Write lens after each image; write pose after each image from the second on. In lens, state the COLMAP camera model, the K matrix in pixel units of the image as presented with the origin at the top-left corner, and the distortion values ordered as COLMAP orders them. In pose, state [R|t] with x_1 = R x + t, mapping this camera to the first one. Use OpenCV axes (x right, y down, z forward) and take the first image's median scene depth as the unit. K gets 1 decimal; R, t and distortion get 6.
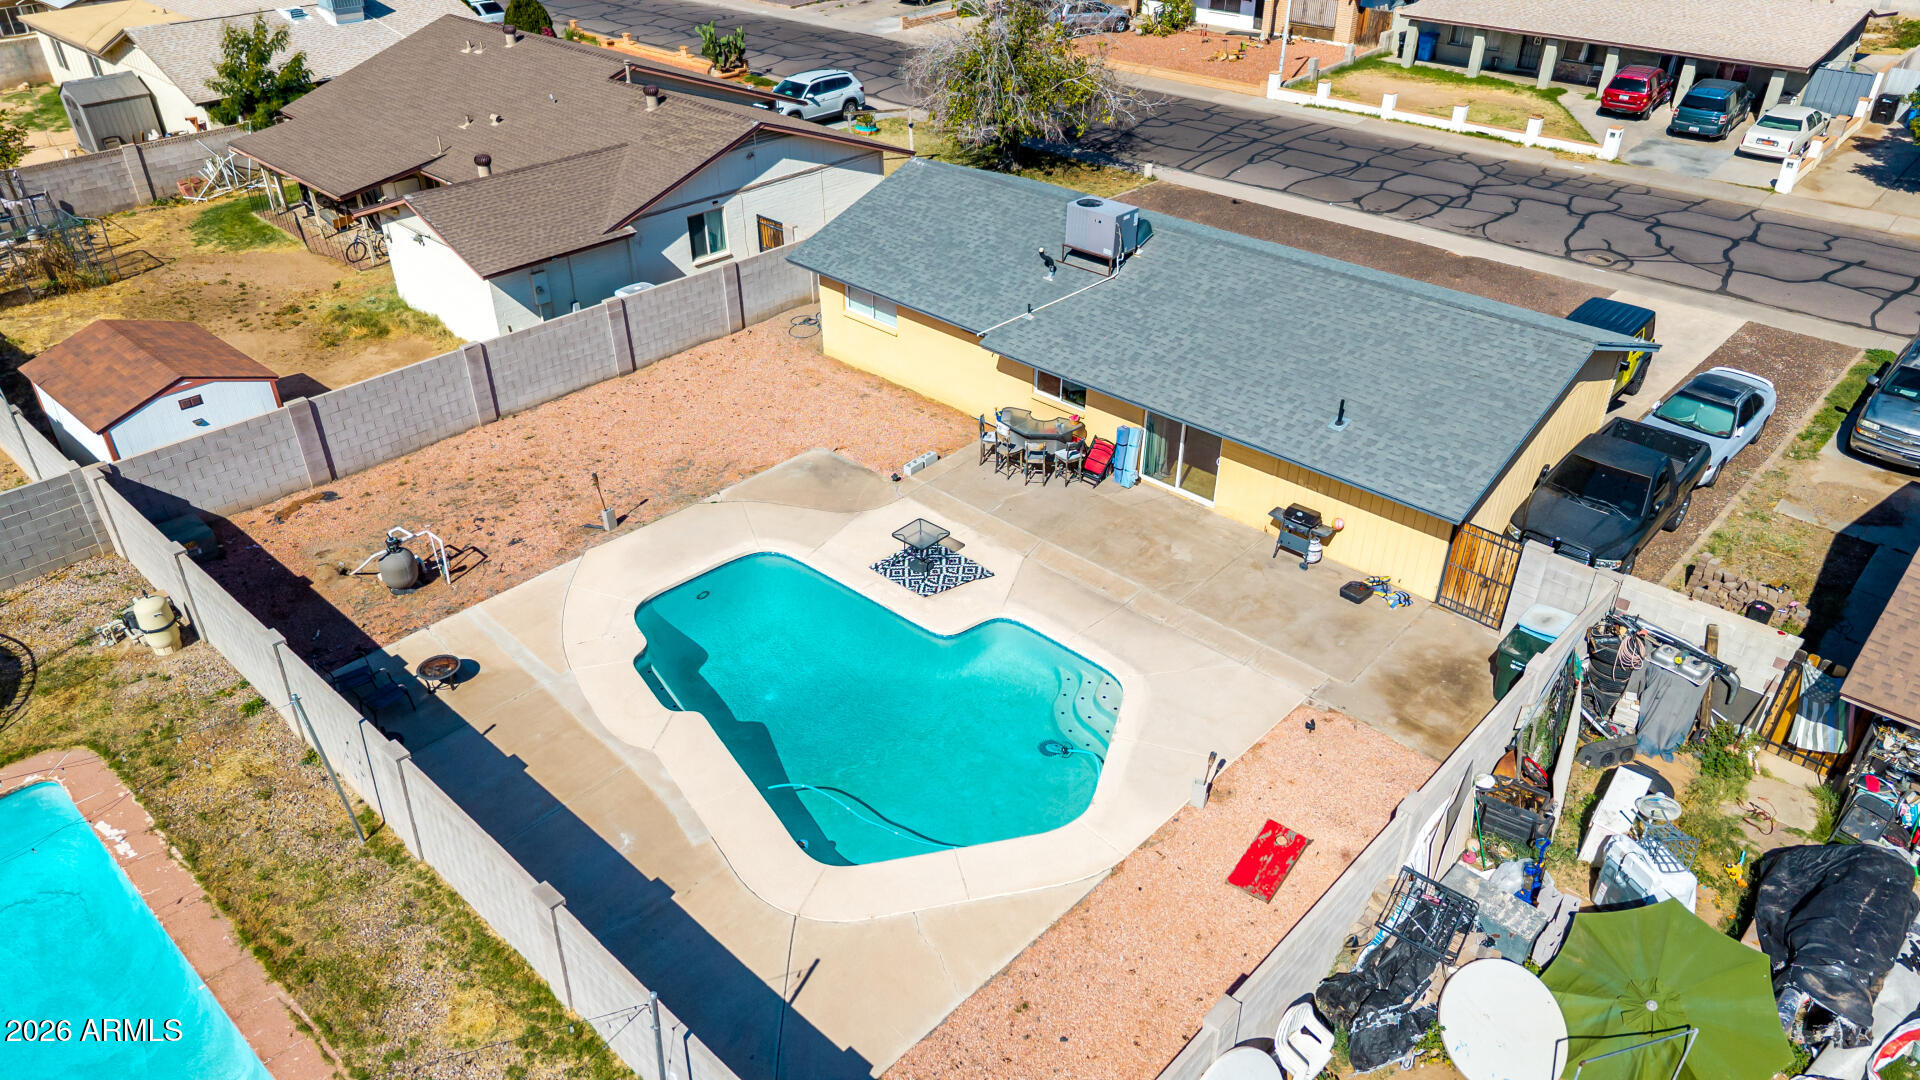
lens RADIAL K [[1288.8, 0, 952.1], [0, 1288.8, 546.3], [0, 0, 1]] dist [0.027919, -0.031615]
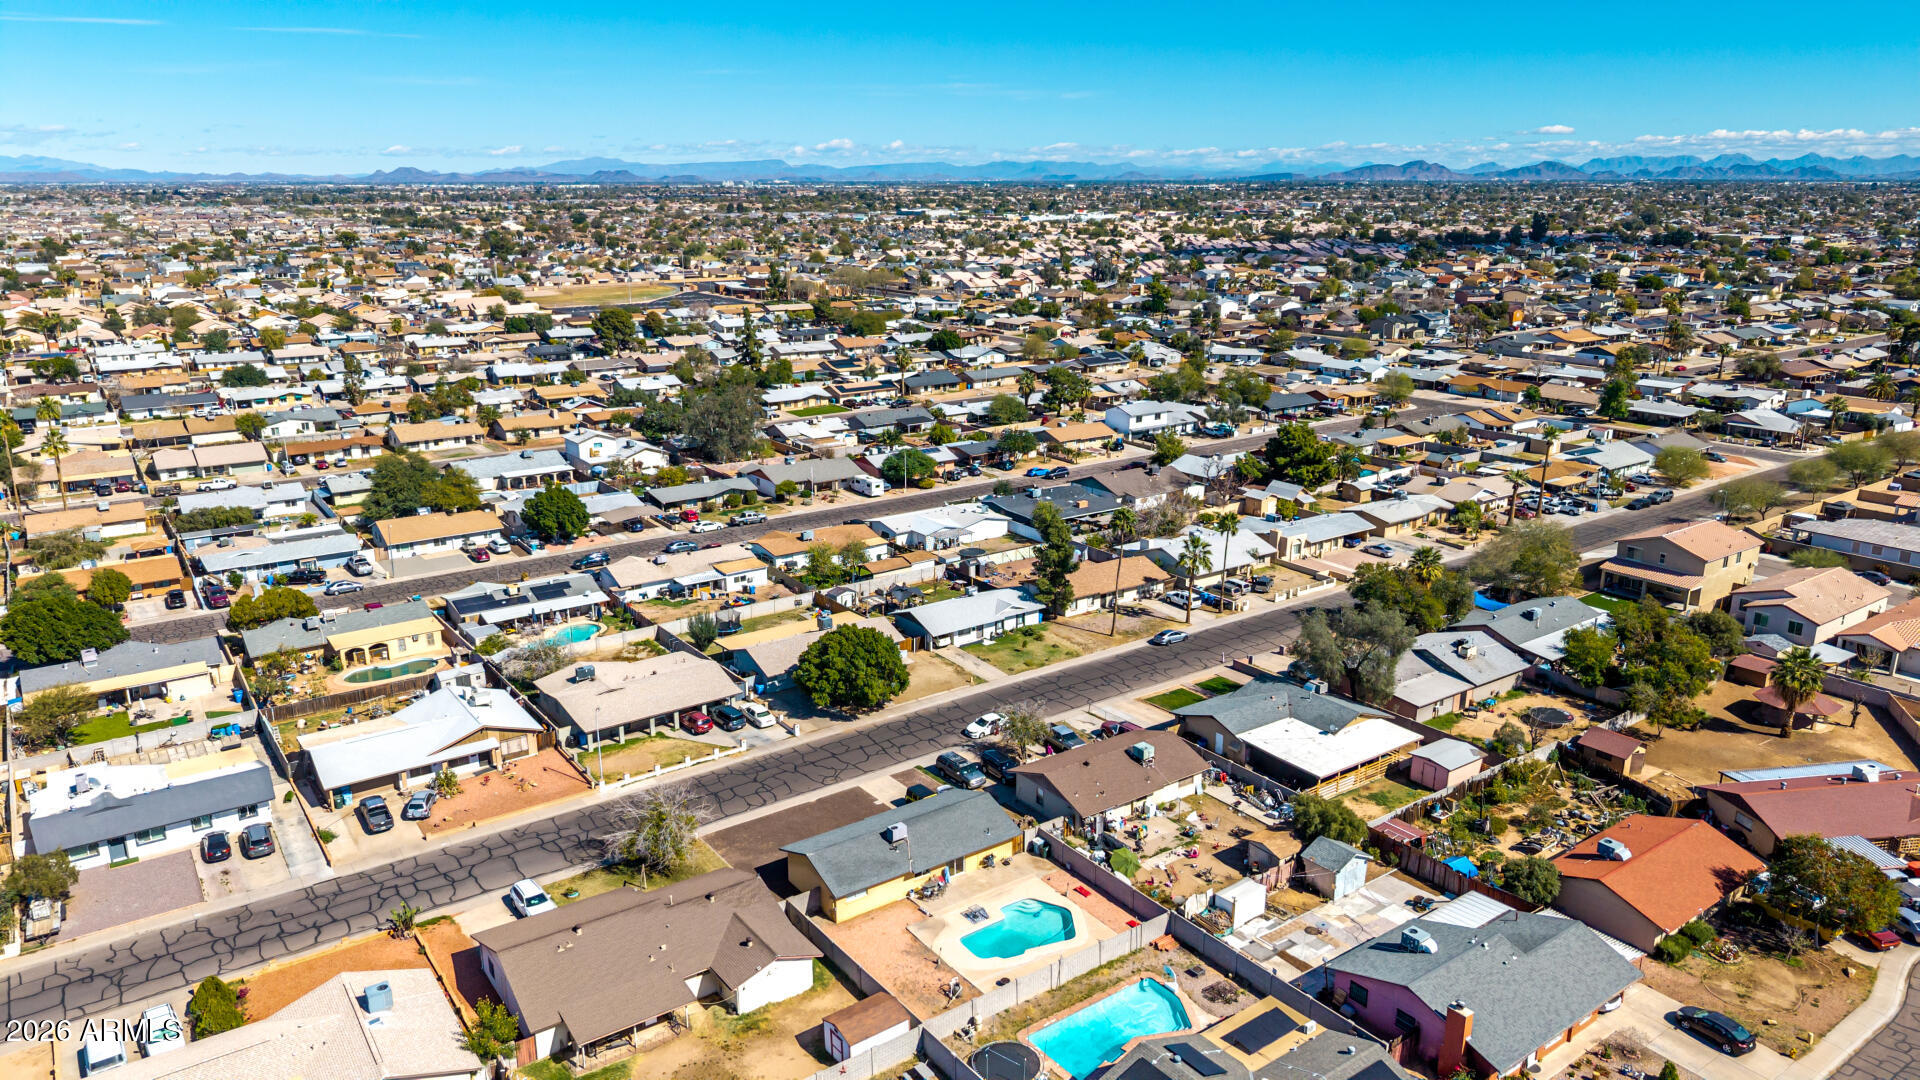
lens RADIAL K [[1288.8, 0, 979.4], [0, 1288.8, 521.2], [0, 0, 1]] dist [0.027919, -0.031615]
pose [[0.179048, -0.251541, 0.951141, -2.989193], [0.522150, 0.843669, 0.124827, -1.283808], [-0.833847, 0.474288, 0.282400, -0.606514]]
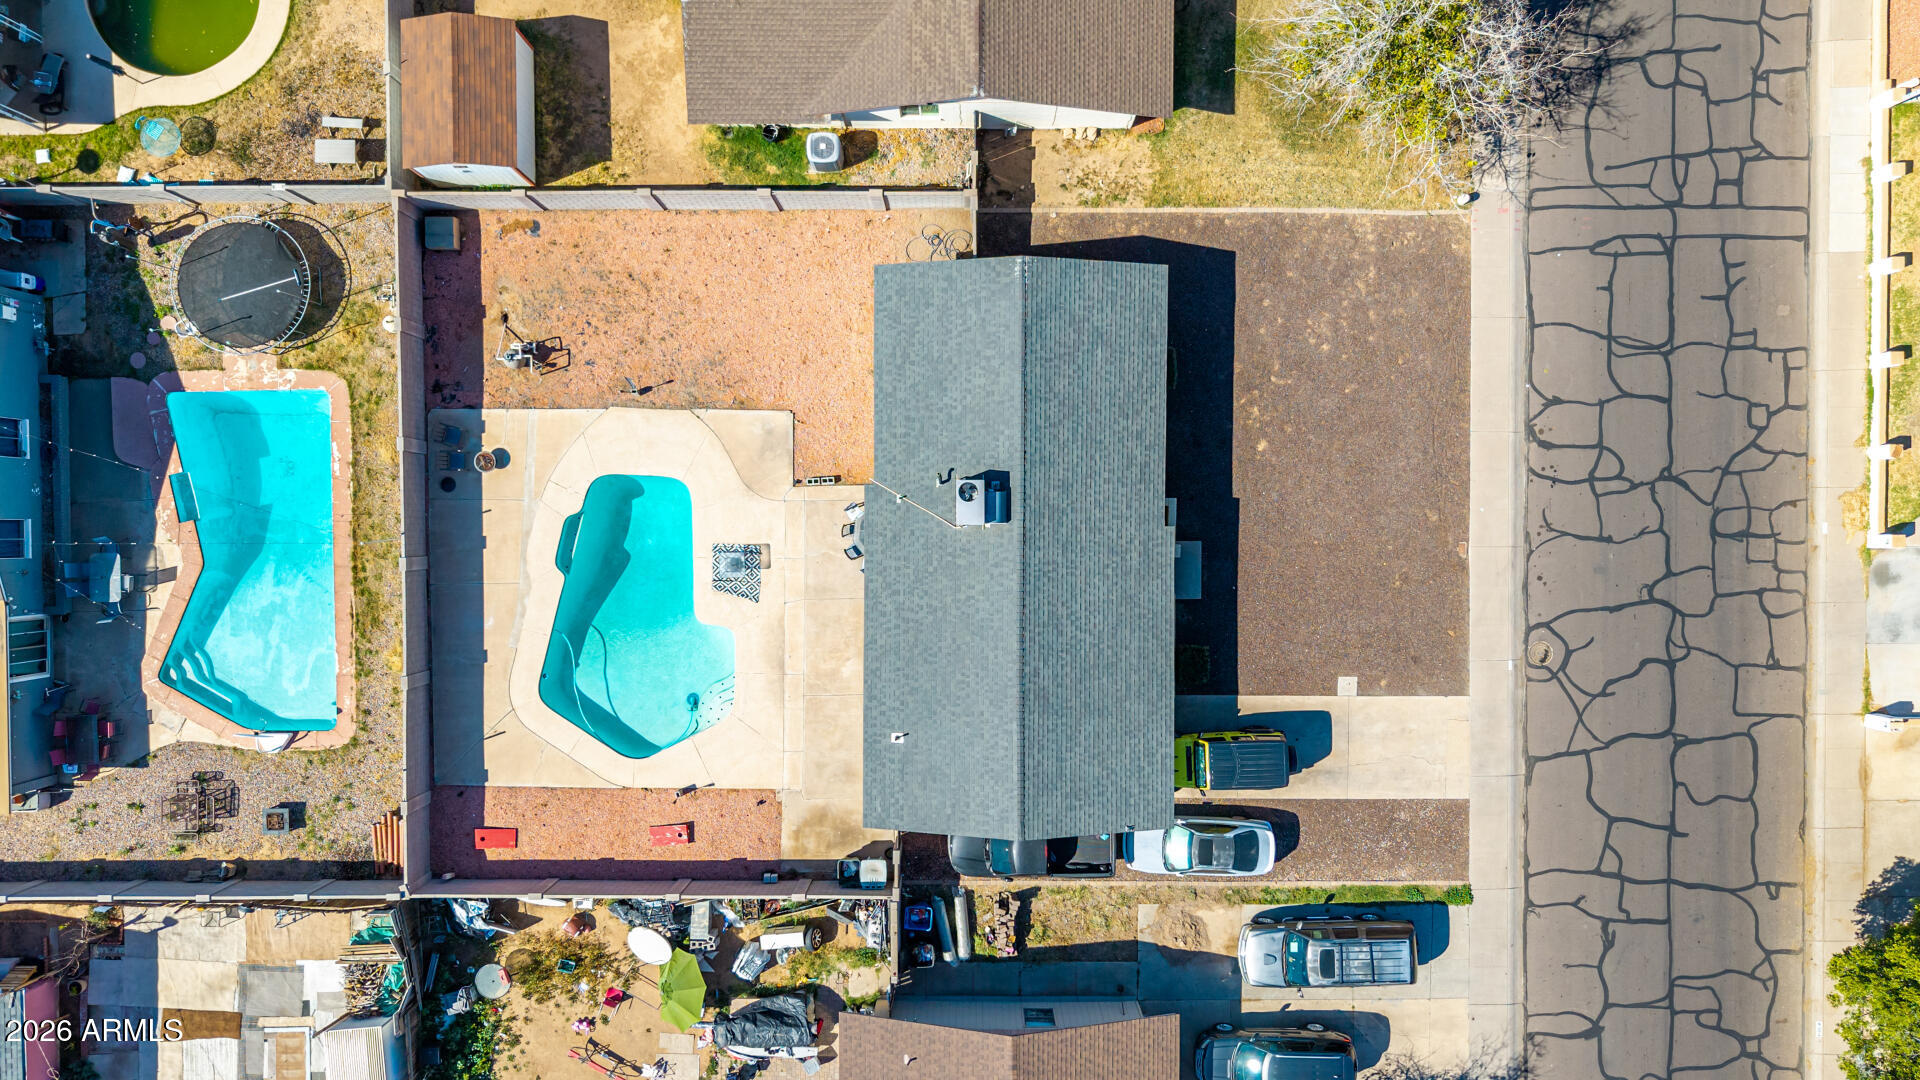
lens RADIAL K [[1288.8, 0, 966.1], [0, 1288.8, 543.3], [0, 0, 1]] dist [0.027919, -0.031615]
pose [[0.683941, 0.729409, 0.013664, 0.122317], [-0.389063, 0.348839, 0.852609, -1.354182], [0.617134, -0.588450, 0.522371, 0.263858]]
